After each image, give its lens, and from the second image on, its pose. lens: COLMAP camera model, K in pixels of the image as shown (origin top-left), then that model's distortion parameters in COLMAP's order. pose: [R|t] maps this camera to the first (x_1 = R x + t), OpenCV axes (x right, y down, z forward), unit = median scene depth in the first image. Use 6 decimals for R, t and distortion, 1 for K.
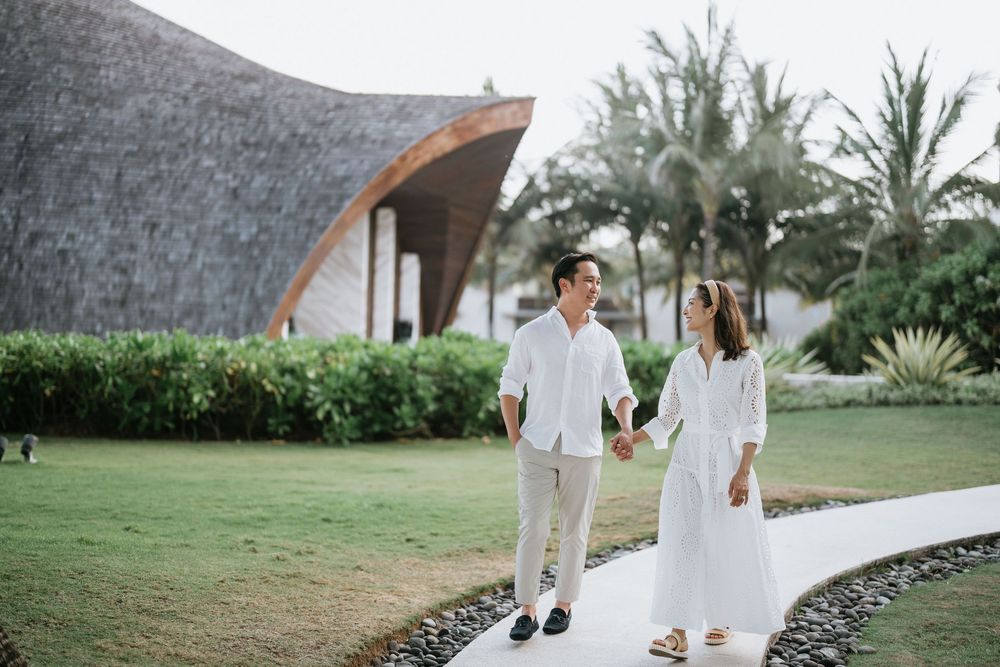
lens RADIAL K [[1350.5, 0, 500.0], [0, 1350.5, 333.5], [0, 0, 1]] dist [-0.142789, 0.940296]
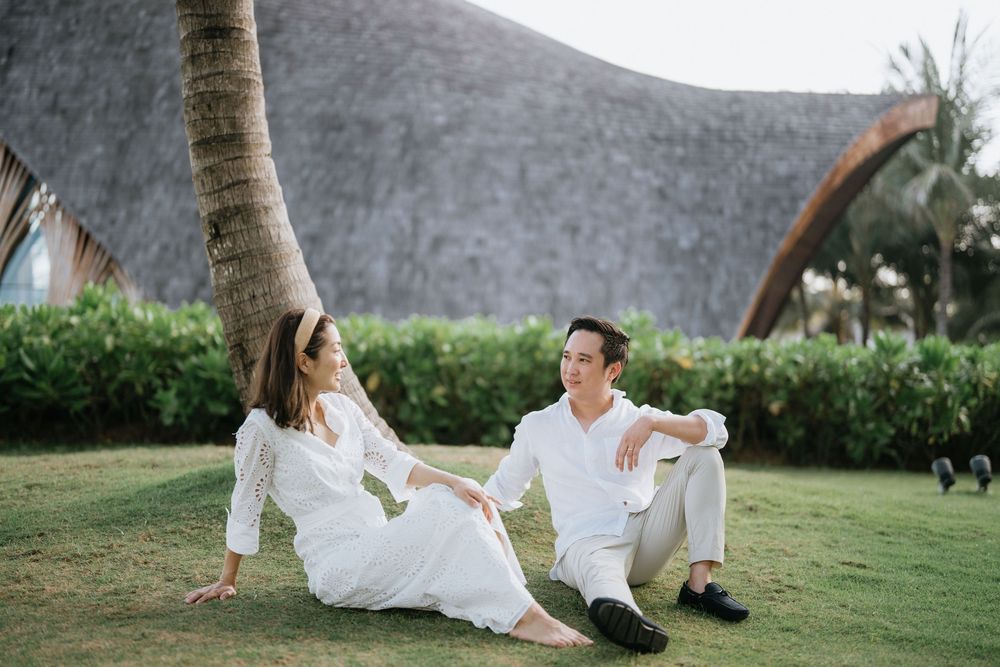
lens RADIAL K [[1350.5, 0, 500.0], [0, 1350.5, 333.5], [0, 0, 1]] dist [-0.142789, 0.940296]
pose [[0.998185, 0.000561, 0.060221, -0.354314], [0.001883, 0.999177, -0.040525, 0.020120], [-0.060194, 0.040565, 0.997362, 0.152618]]
